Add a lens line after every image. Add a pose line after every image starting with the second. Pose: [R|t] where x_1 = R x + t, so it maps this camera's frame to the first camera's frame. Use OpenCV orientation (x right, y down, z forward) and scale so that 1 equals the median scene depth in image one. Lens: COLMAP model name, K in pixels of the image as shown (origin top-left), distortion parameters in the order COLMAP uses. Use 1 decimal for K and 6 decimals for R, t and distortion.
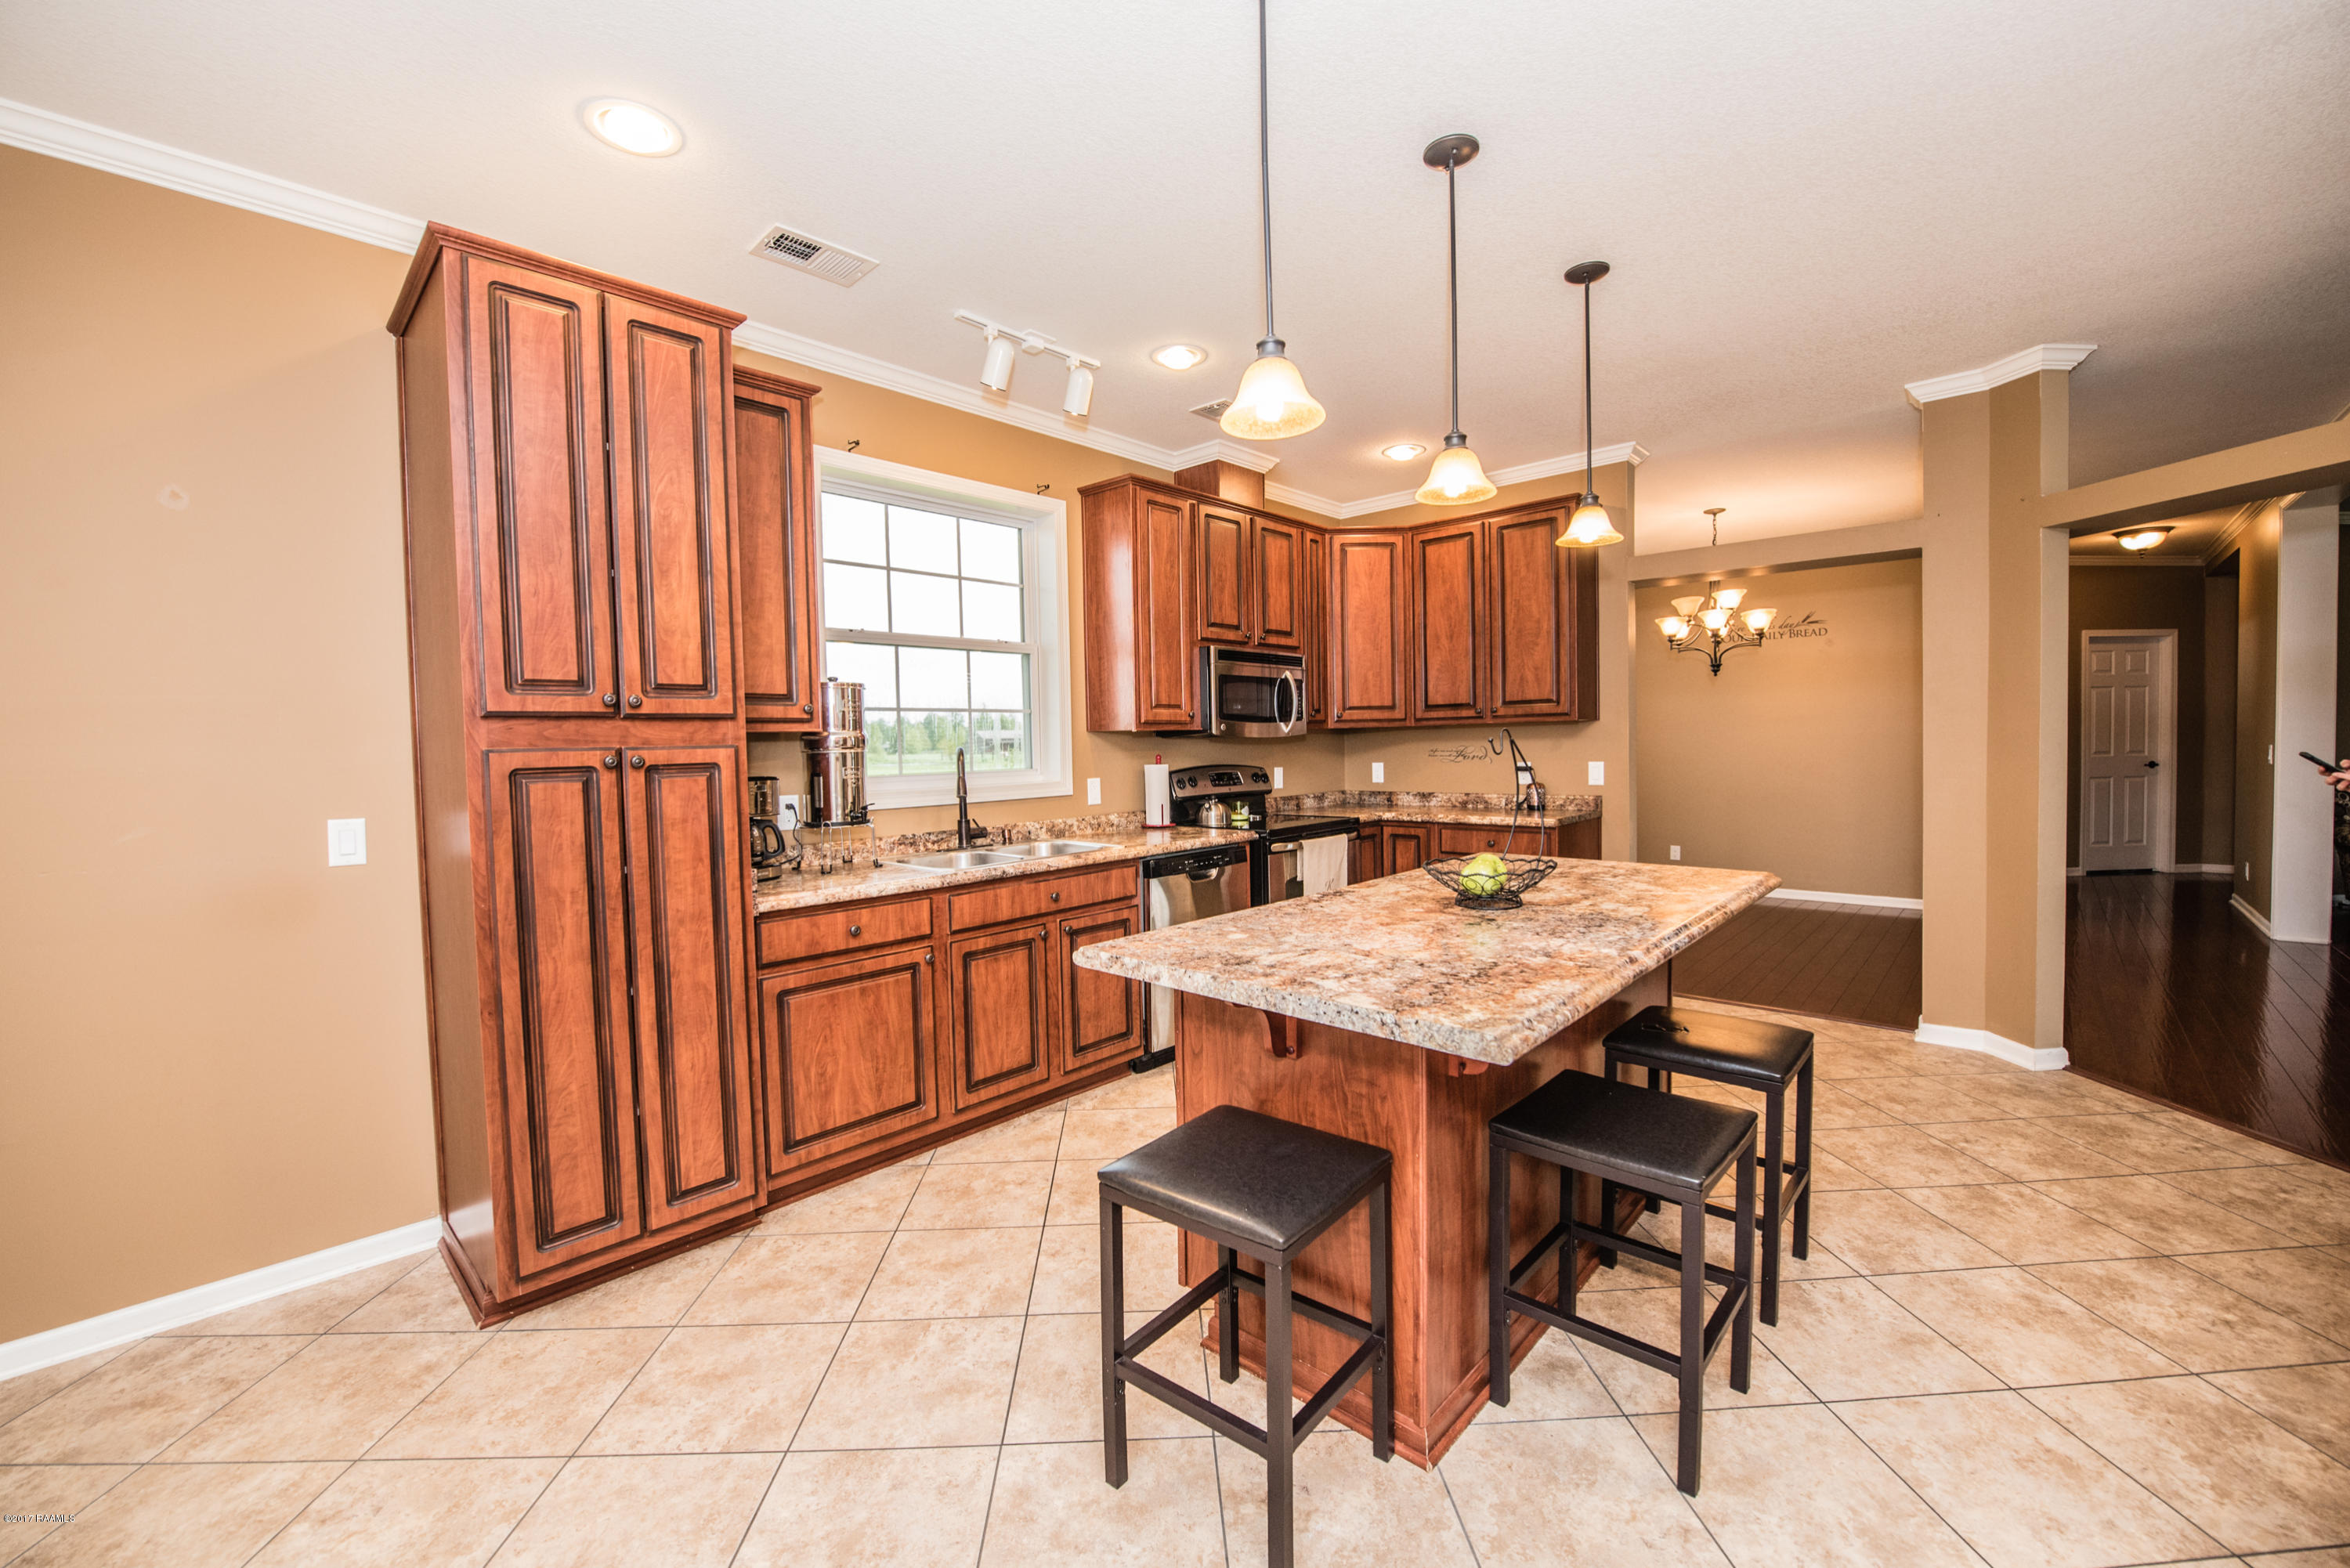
lens RADIAL K [[956.3, 0, 1171.0], [0, 956.3, 779.4], [0, 0, 1]] dist [-0.001031, -0.002417]
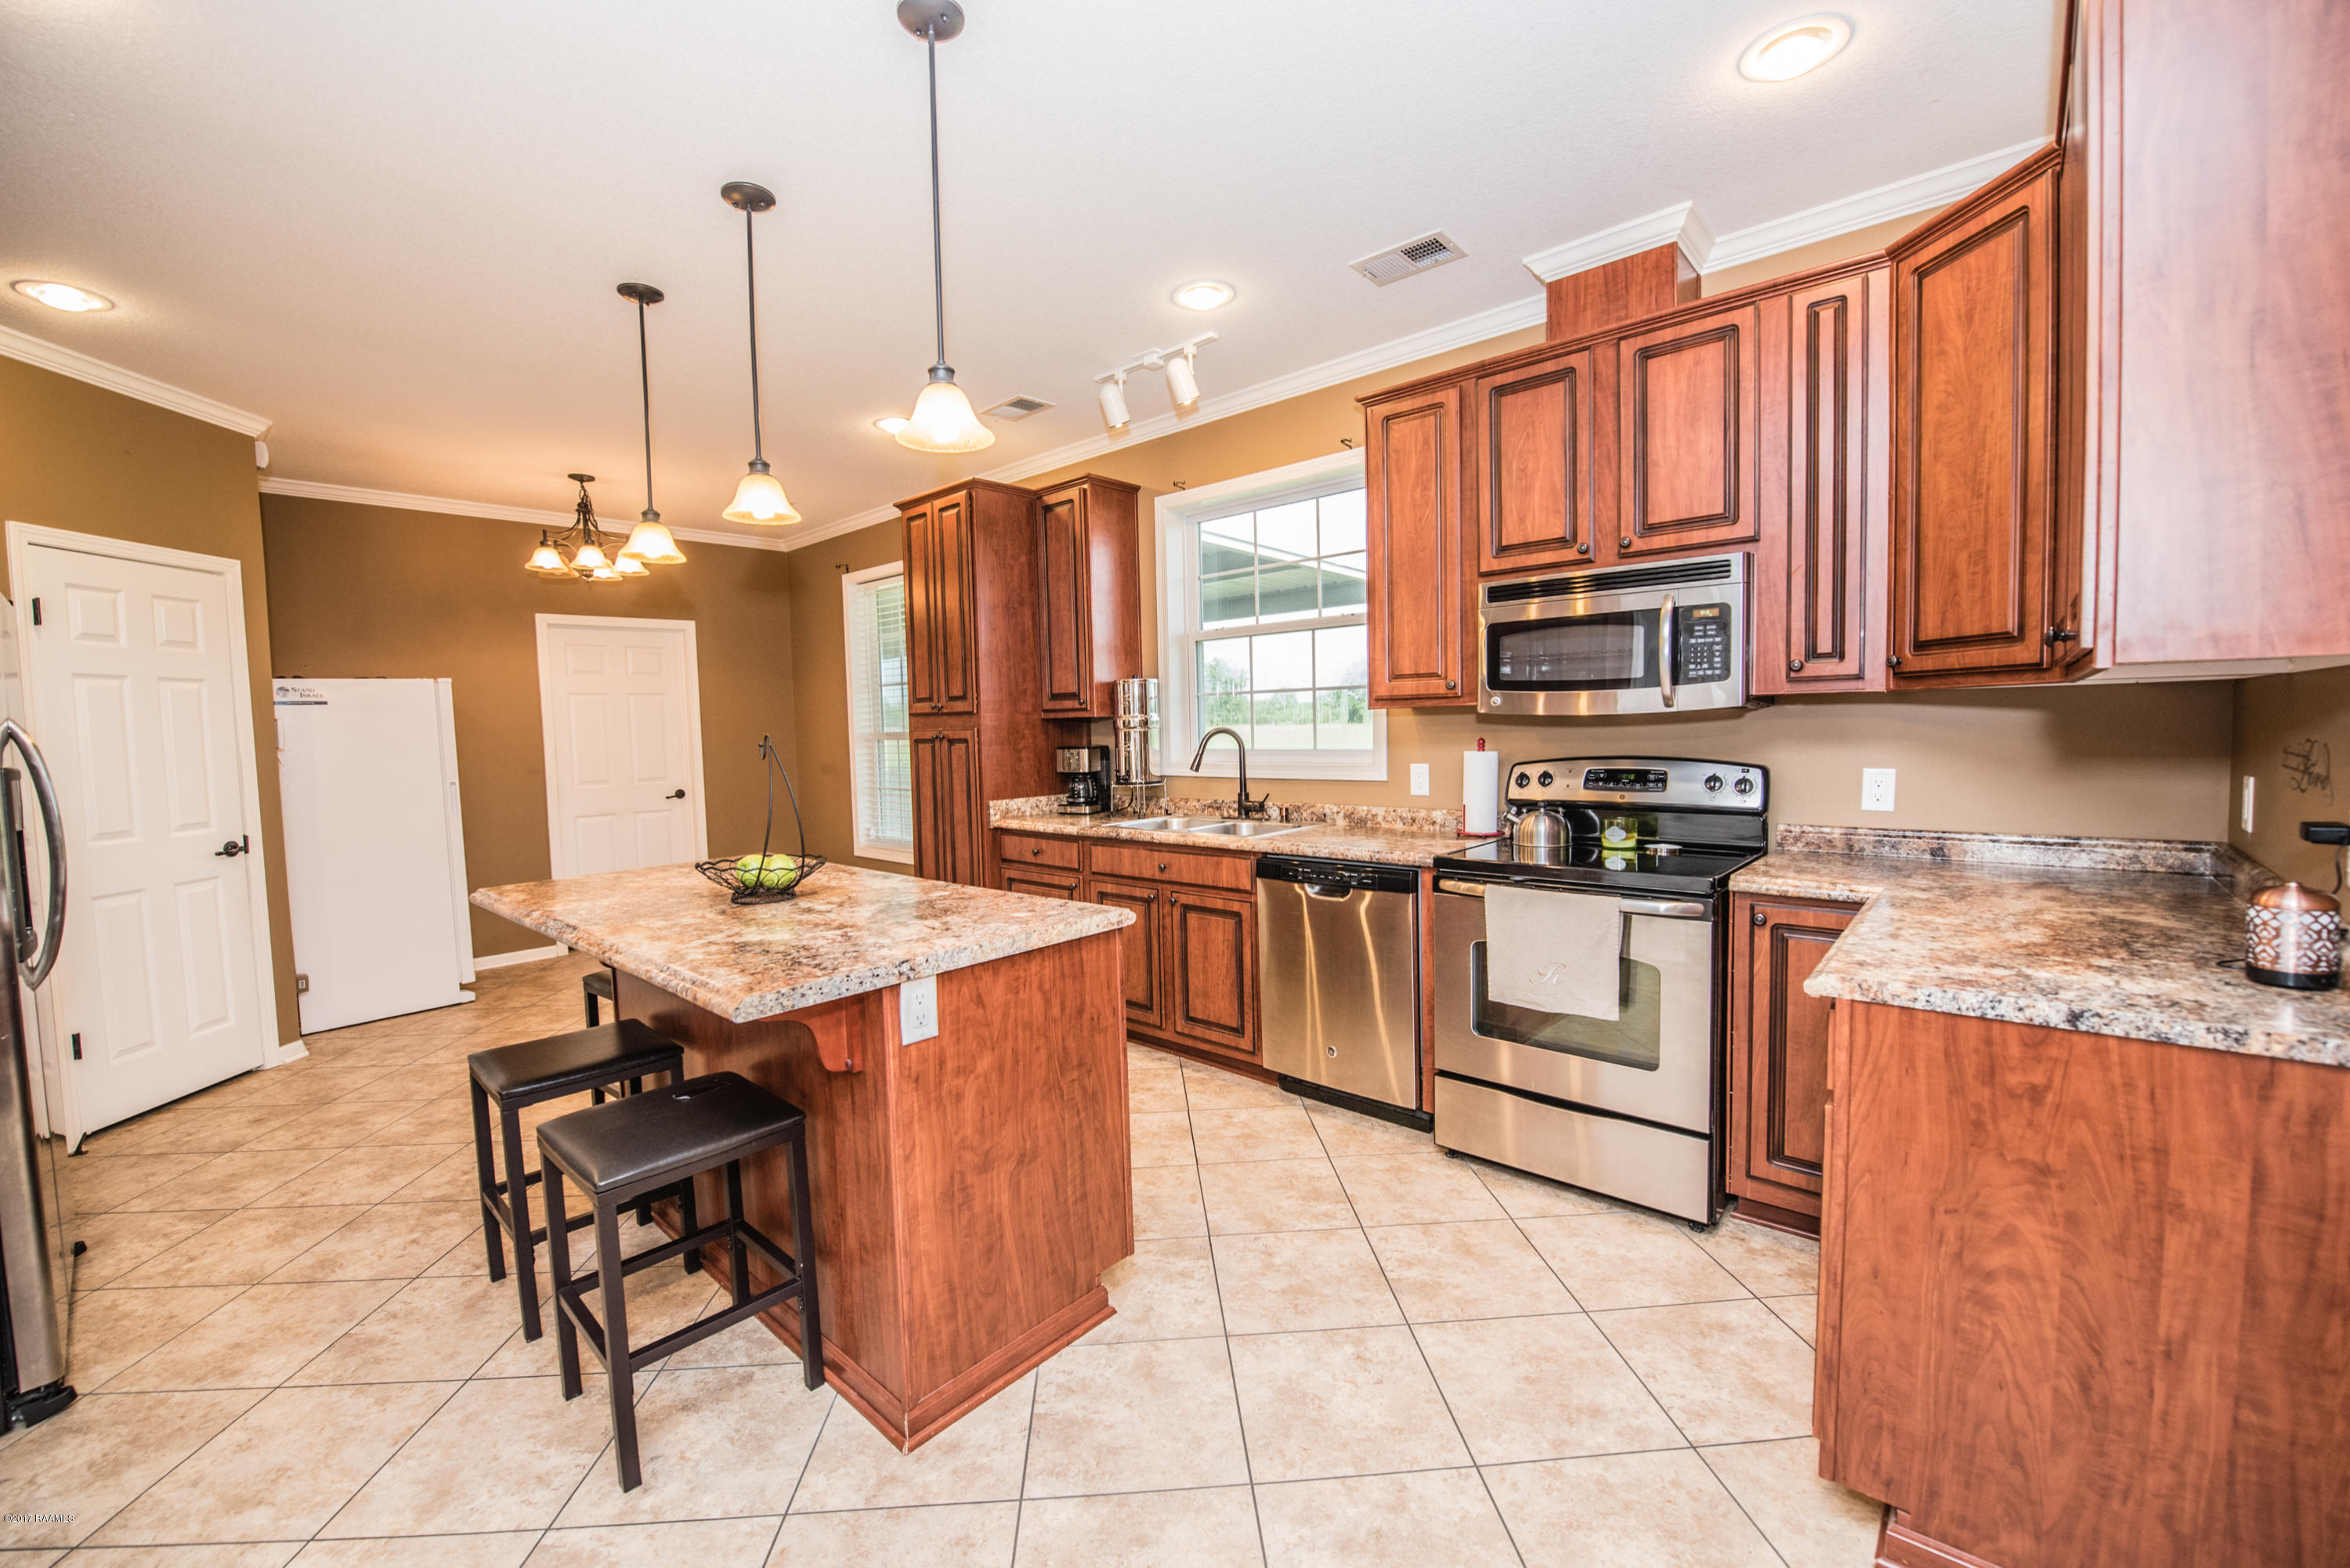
lens RADIAL K [[956.3, 0, 1173.9], [0, 956.3, 780.9], [0, 0, 1]] dist [-0.001031, -0.002417]
pose [[-0.000064, 0.077531, -0.996990, 0.808567], [-0.018139, 0.996826, 0.077520, -0.051182], [0.999835, 0.018089, 0.001343, 0.847033]]
